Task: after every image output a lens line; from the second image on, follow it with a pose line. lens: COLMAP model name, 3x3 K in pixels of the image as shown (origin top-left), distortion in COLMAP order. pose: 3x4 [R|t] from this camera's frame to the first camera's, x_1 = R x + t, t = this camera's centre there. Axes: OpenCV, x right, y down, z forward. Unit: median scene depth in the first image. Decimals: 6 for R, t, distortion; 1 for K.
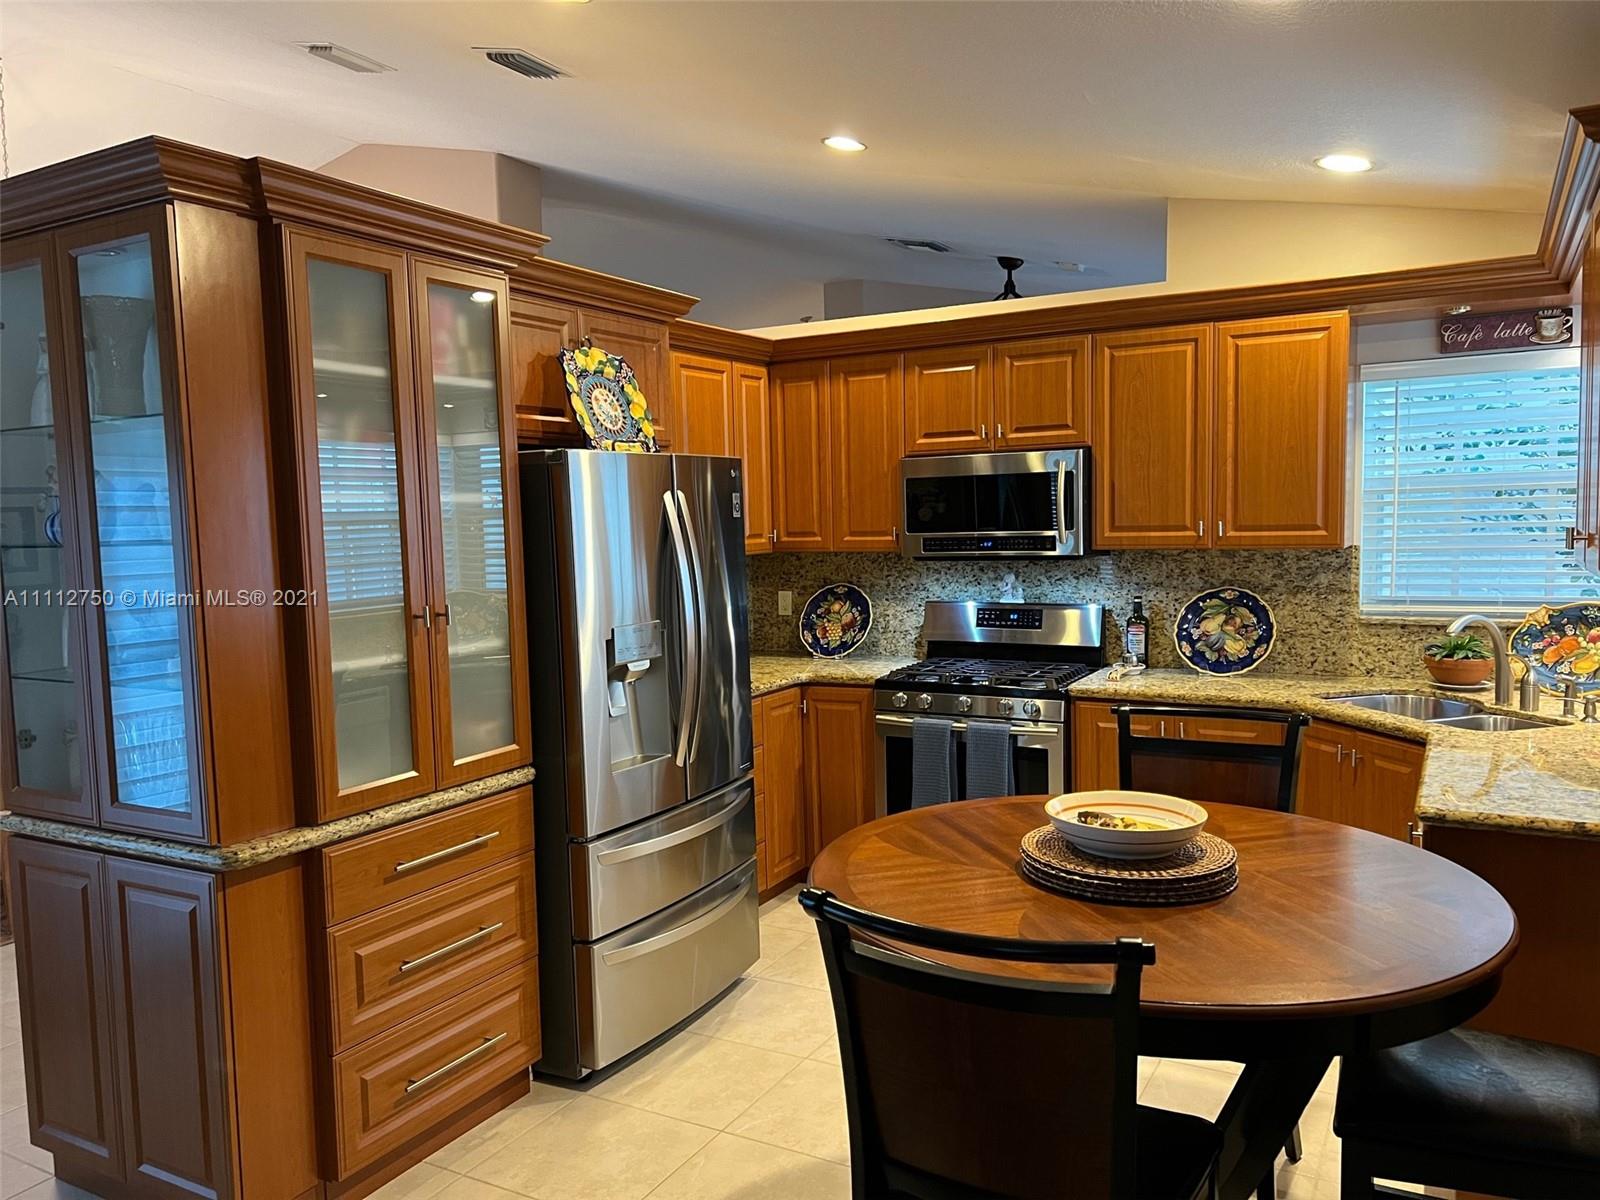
lens RADIAL K [[1196.5, 0, 793.0], [0, 1196.5, 603.1], [0, 0, 1]] dist [0.043679, -0.048573]
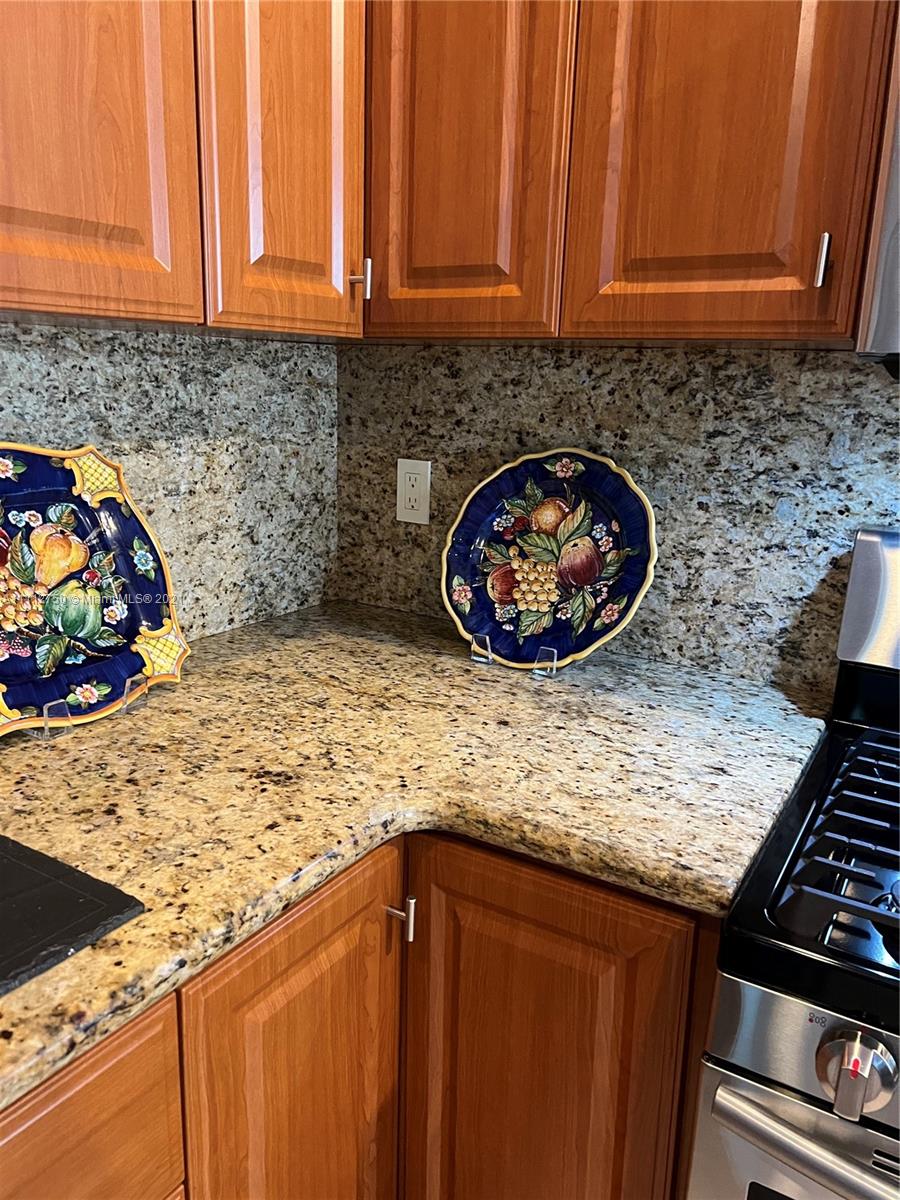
lens RADIAL K [[897.4, 0, 441.0], [0, 897.4, 601.8], [0, 0, 1]] dist [0.043679, -0.048573]
pose [[0.996764, 0.066452, -0.045239, 0.022122], [-0.058283, 0.984959, 0.162664, -0.015666], [0.055368, -0.159501, 0.985644, 0.875173]]
